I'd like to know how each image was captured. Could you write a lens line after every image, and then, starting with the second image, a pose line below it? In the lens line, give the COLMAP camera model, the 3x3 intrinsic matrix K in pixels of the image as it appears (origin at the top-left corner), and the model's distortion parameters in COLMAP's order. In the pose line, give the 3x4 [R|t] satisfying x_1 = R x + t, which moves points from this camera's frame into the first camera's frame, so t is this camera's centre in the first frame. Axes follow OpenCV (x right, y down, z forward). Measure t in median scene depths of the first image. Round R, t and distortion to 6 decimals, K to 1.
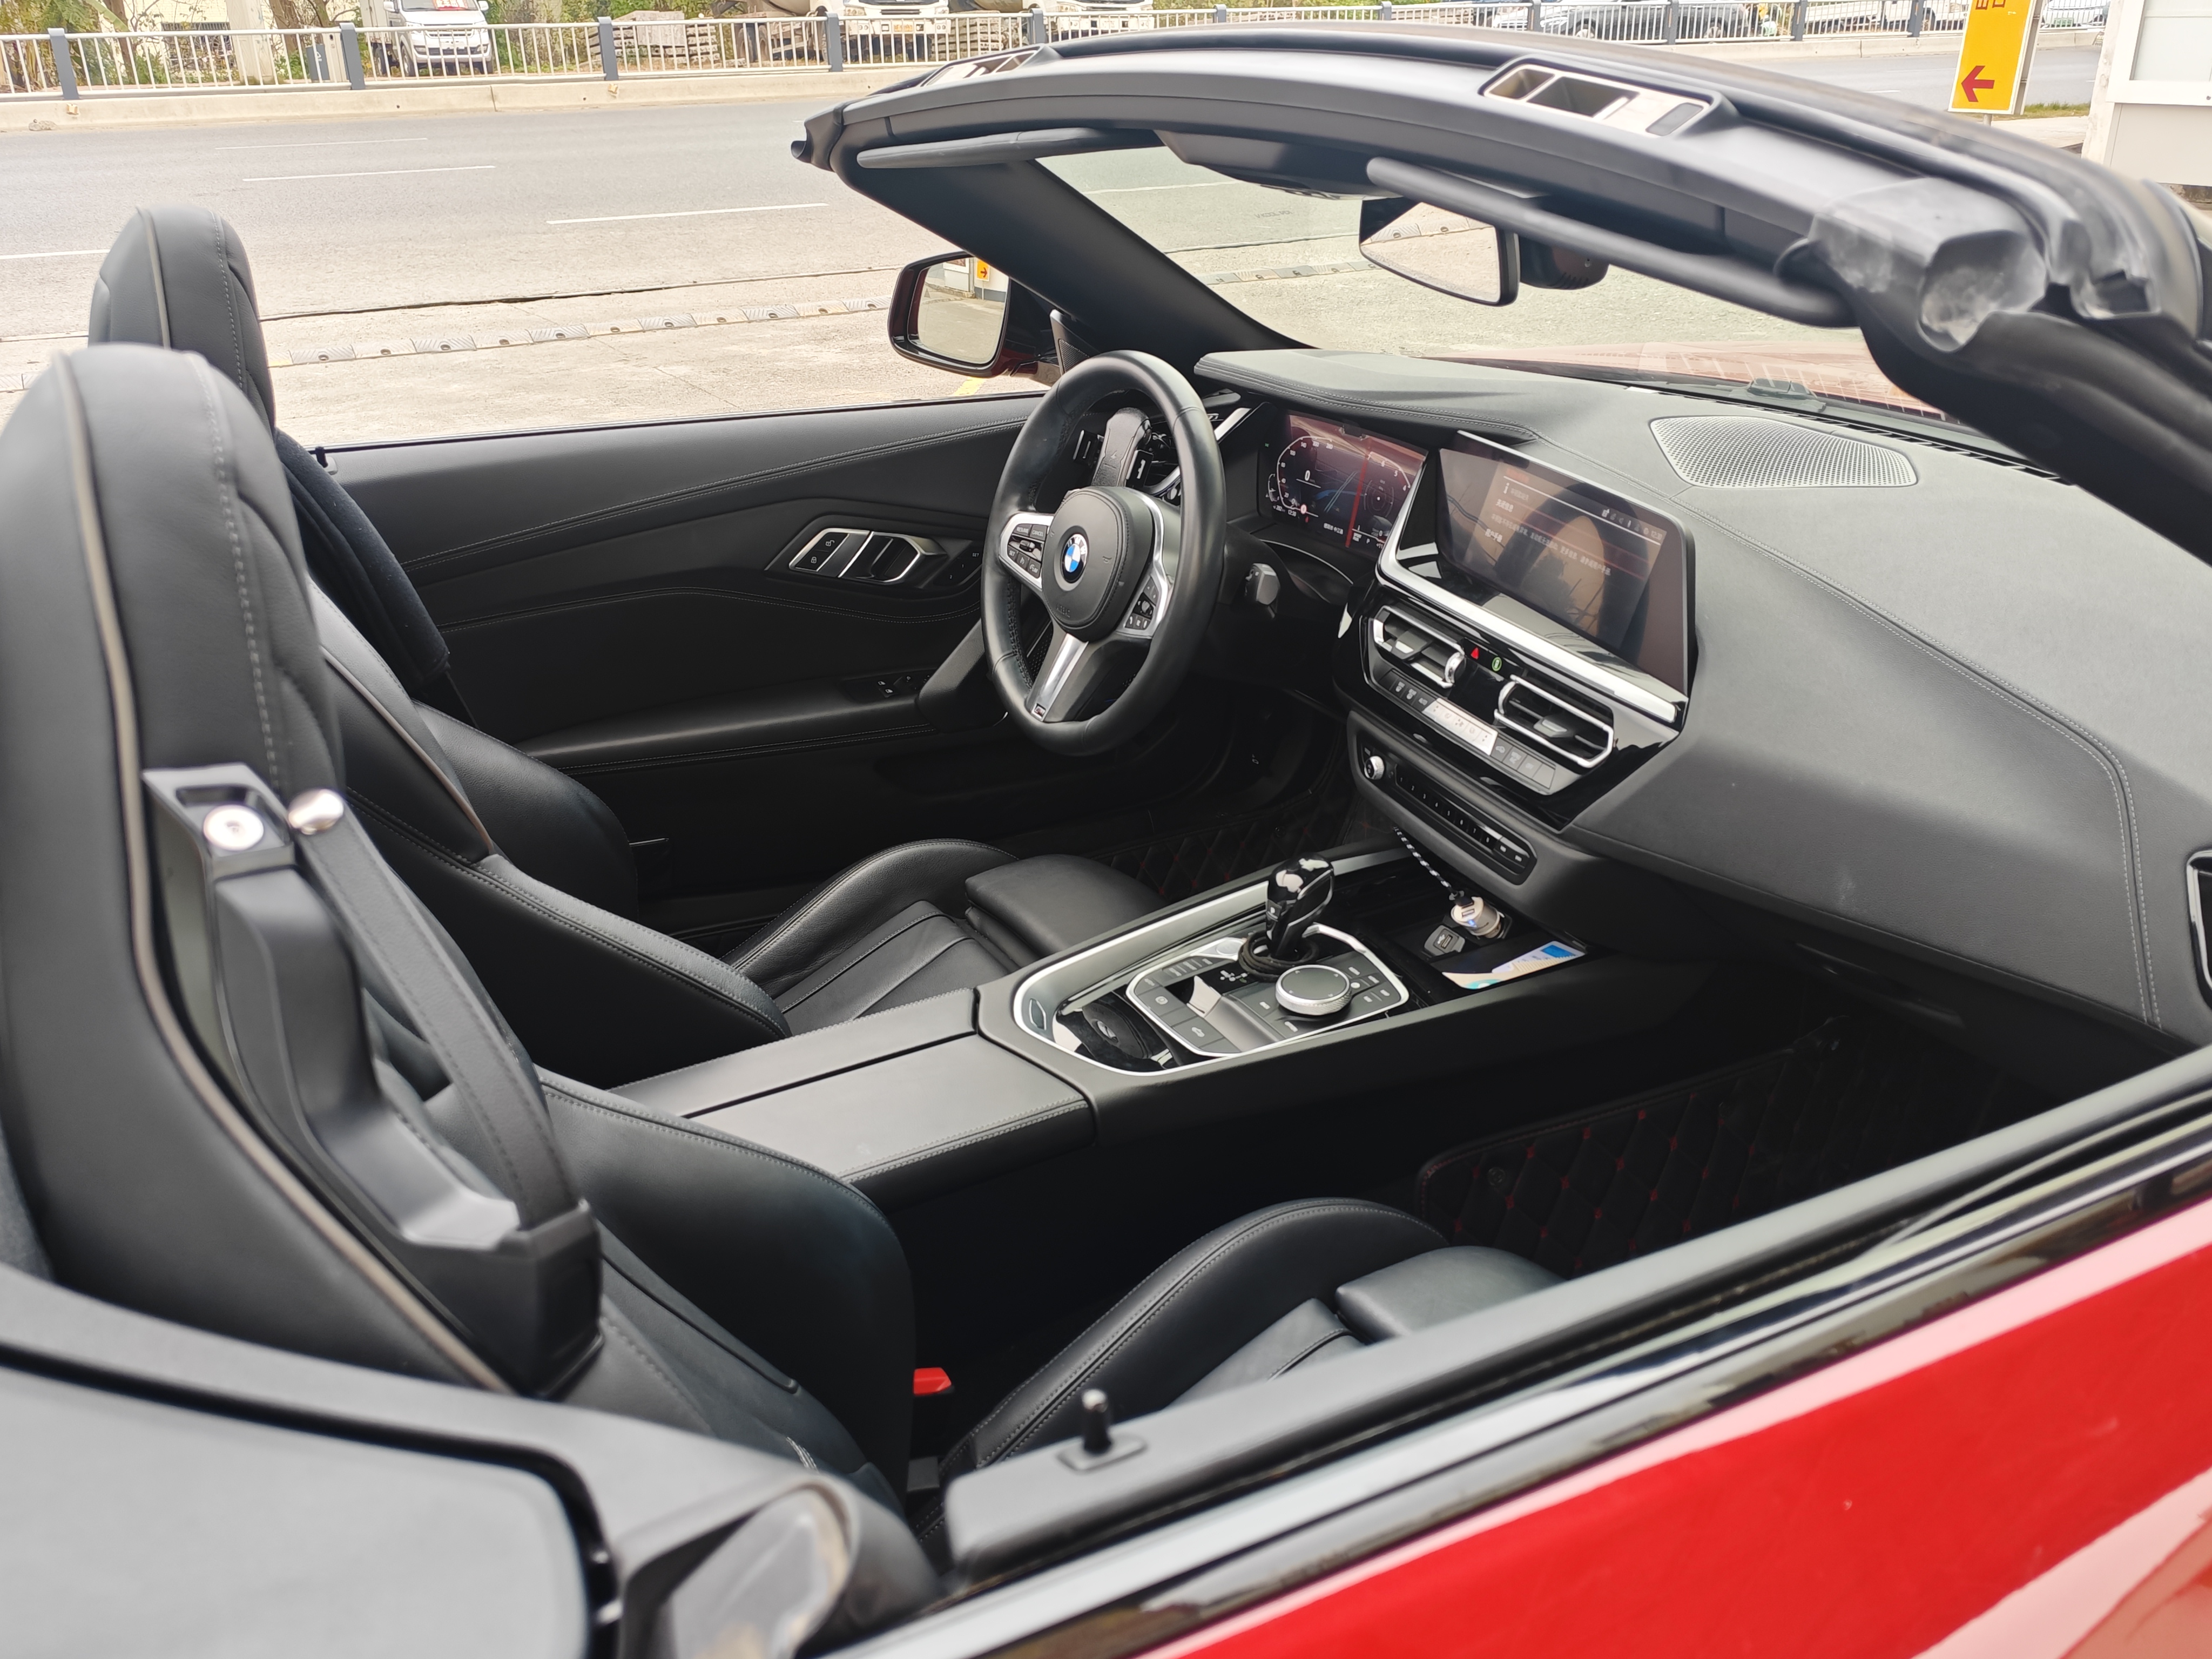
lens RADIAL K [[1808.7, 0, 1106.0], [0, 1808.7, 829.5], [0, 0, 1]] dist [0.077338, -0.089586]
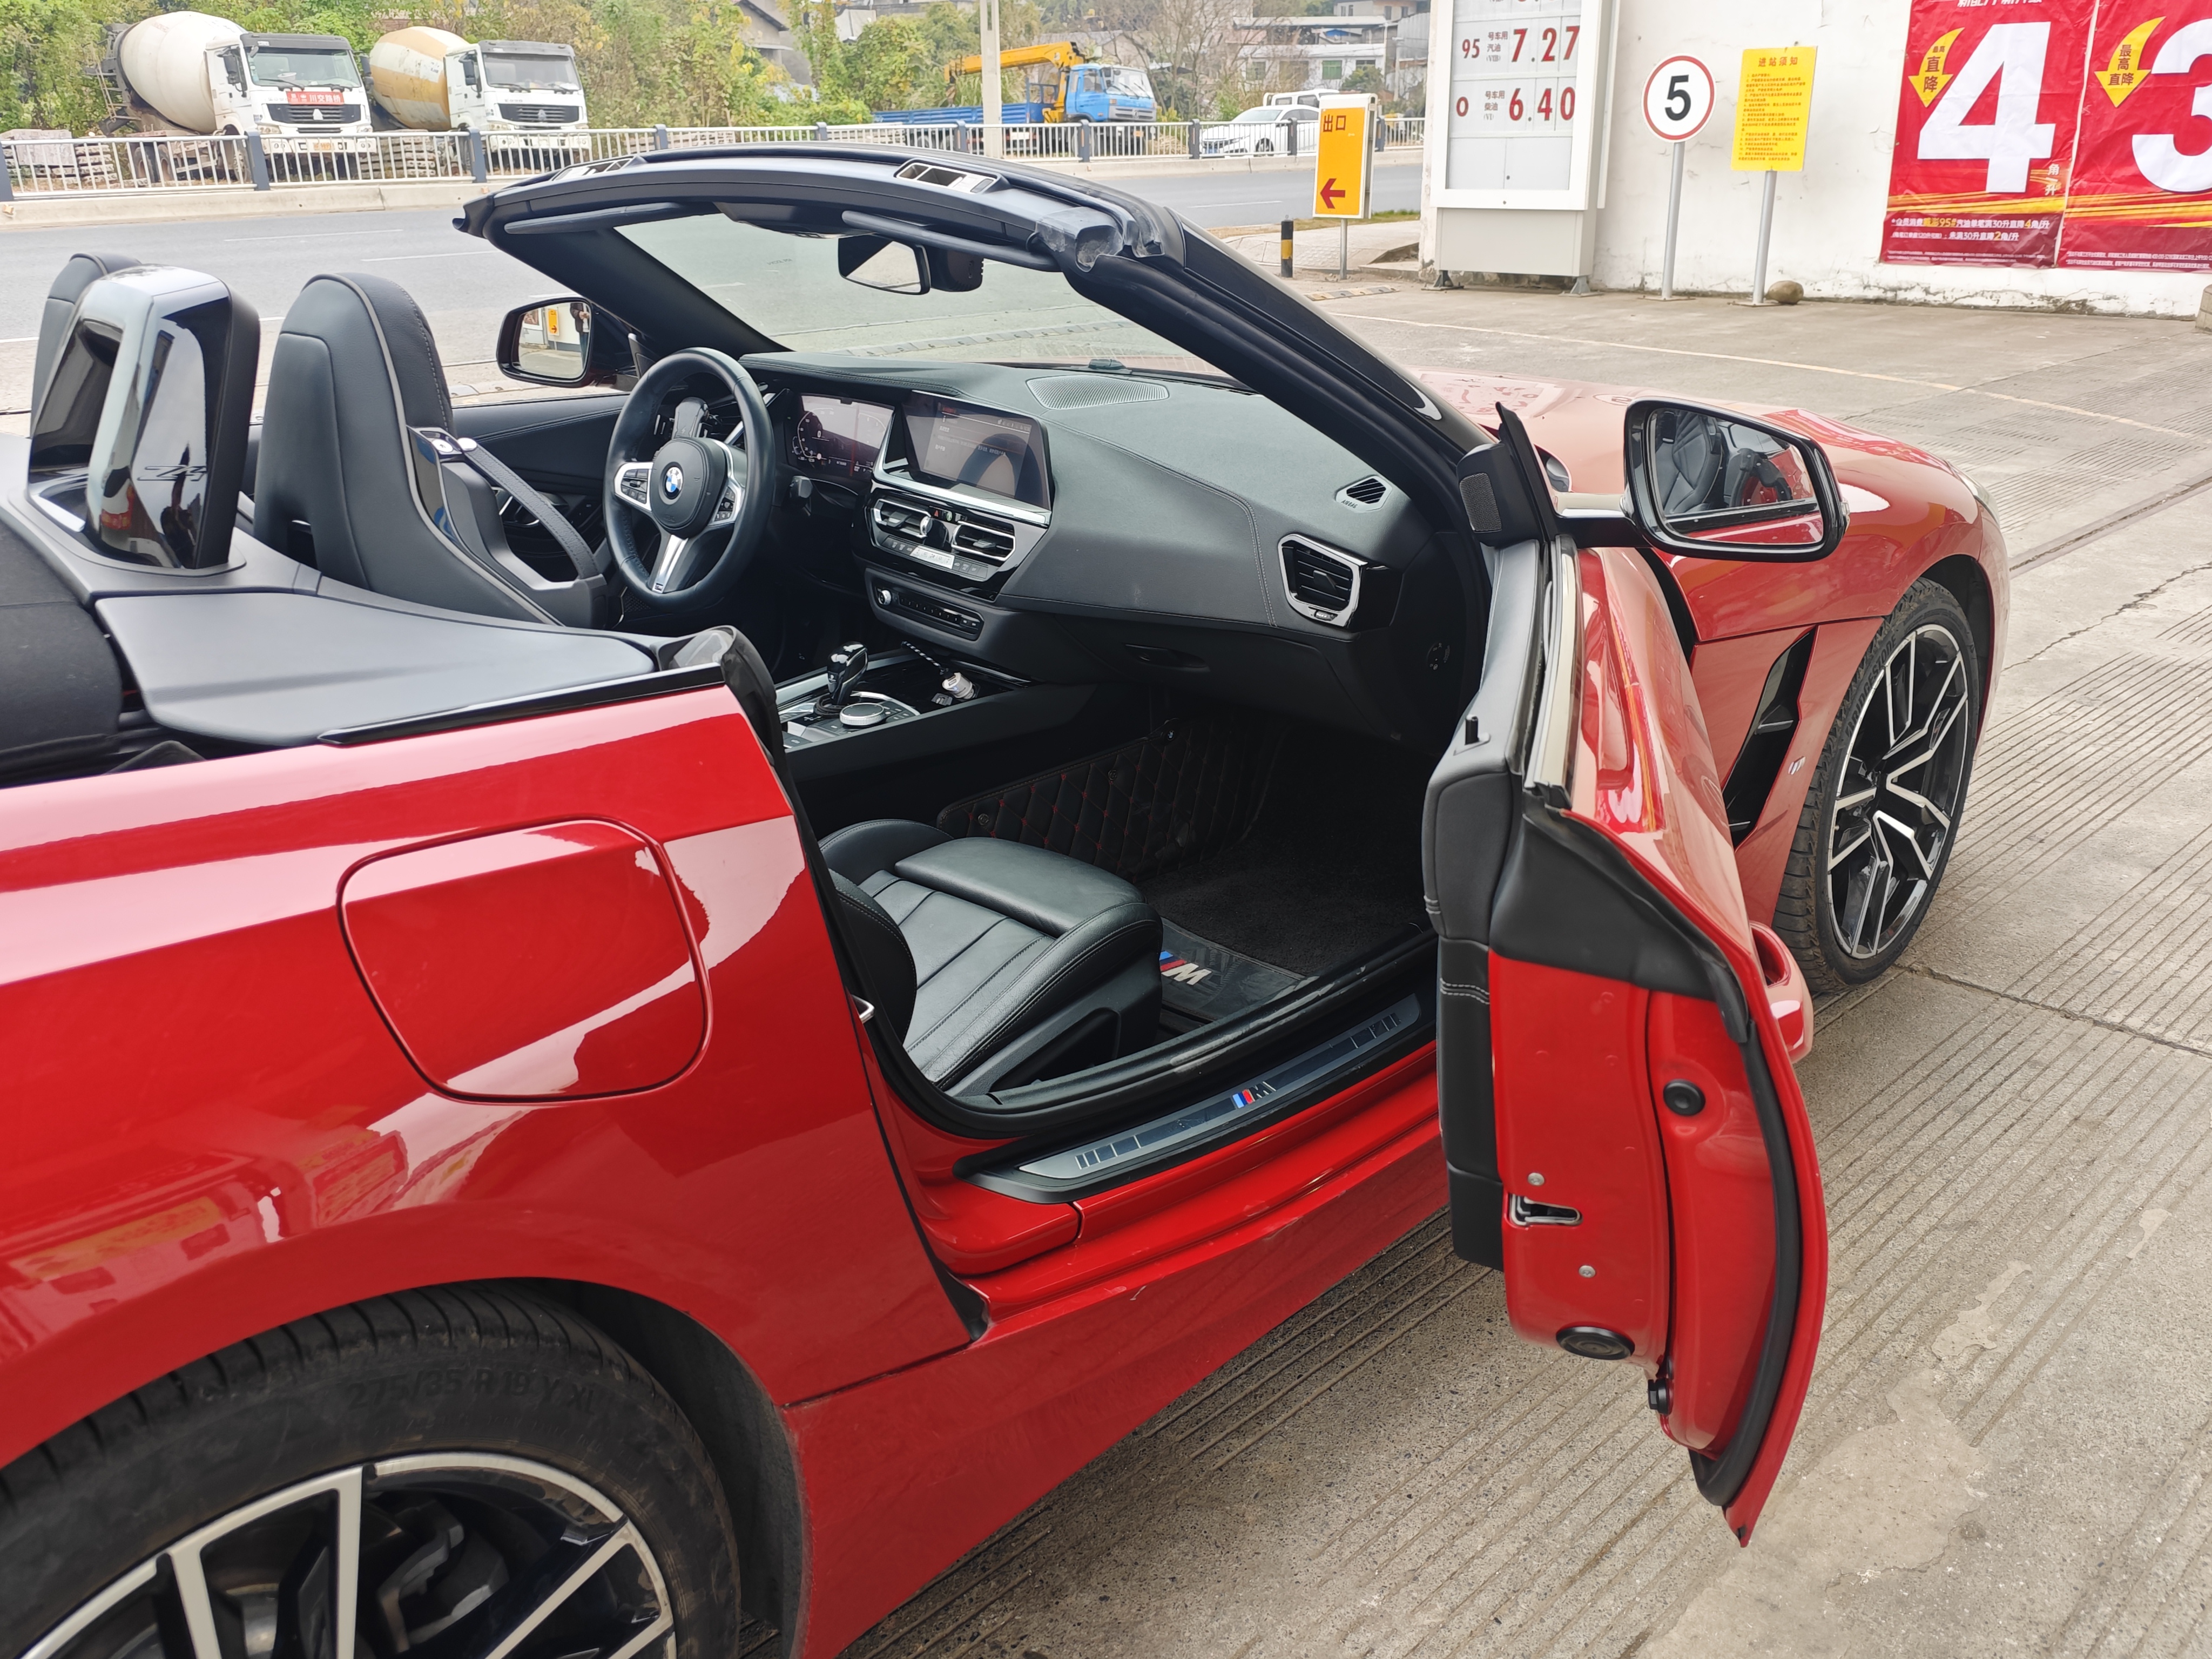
lens RADIAL K [[1859.0, 0, 1106.0], [0, 1859.0, 829.5], [0, 0, 1]] dist [0.017737, 0.009382]
pose [[0.960974, -0.099100, 0.258277, -0.103247], [0.114854, 0.992289, -0.046598, 0.258676], [-0.251668, 0.074444, 0.964946, -0.587720]]
